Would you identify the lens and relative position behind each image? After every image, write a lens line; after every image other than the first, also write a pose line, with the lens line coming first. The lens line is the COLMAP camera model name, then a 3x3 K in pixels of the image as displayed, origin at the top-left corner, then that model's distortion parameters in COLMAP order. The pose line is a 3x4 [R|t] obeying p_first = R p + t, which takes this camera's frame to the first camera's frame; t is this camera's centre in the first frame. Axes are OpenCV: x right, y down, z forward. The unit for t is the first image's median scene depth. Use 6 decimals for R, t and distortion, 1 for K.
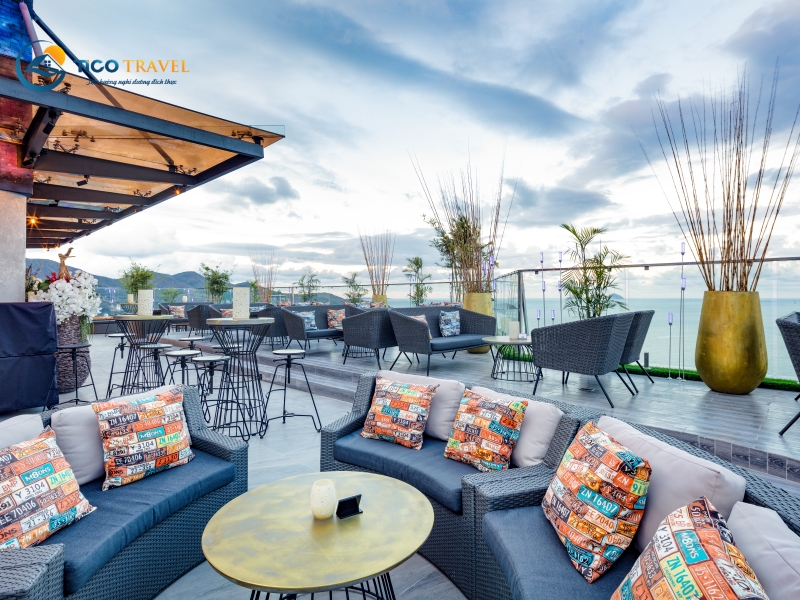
lens RADIAL K [[433.6, 0, 399.7], [0, 433.6, 291.4], [0, 0, 1]] dist [-0.000332, -0.000164]
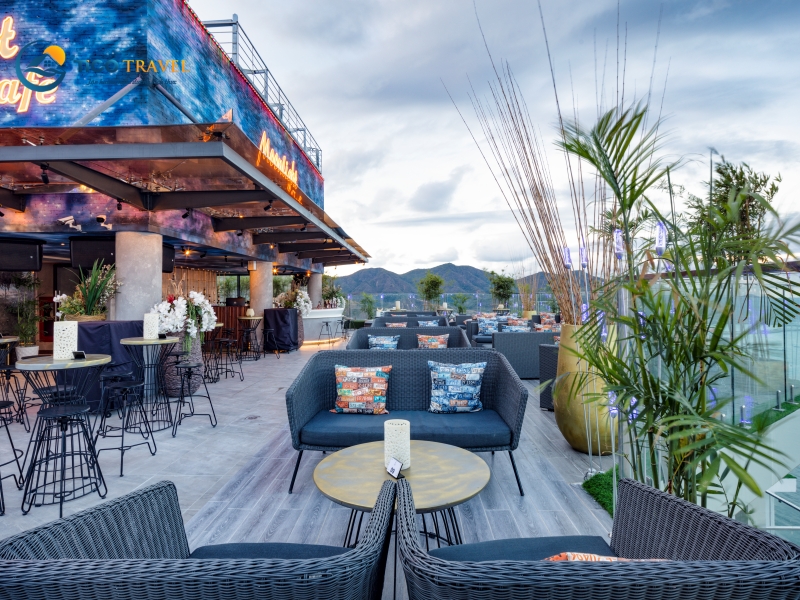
lens RADIAL K [[433.6, 0, 399.7], [0, 433.6, 291.4], [0, 0, 1]] dist [-0.000332, -0.000164]
pose [[0.669399, -0.007926, -0.742861, 0.521460], [0.012124, 0.999926, 0.000256, -0.046136], [0.742804, -0.009178, 0.669446, 0.697258]]
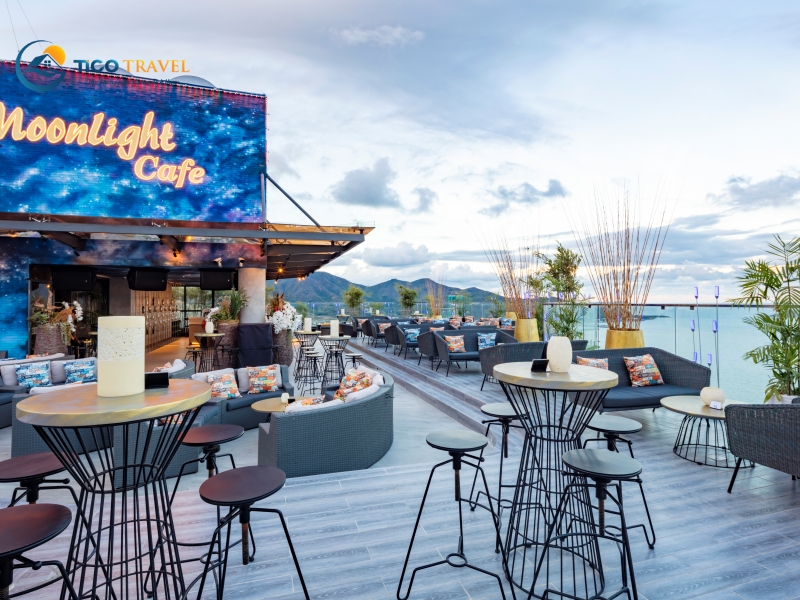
lens RADIAL K [[434.4, 0, 400.0], [0, 434.4, 300.0], [0, 0, 1]] dist [-0.000759, -0.000030]
pose [[0.873773, -0.002420, -0.486327, 0.642600], [0.007838, 0.999928, 0.009106, -0.089642], [0.486270, -0.011768, 0.873729, -0.434318]]
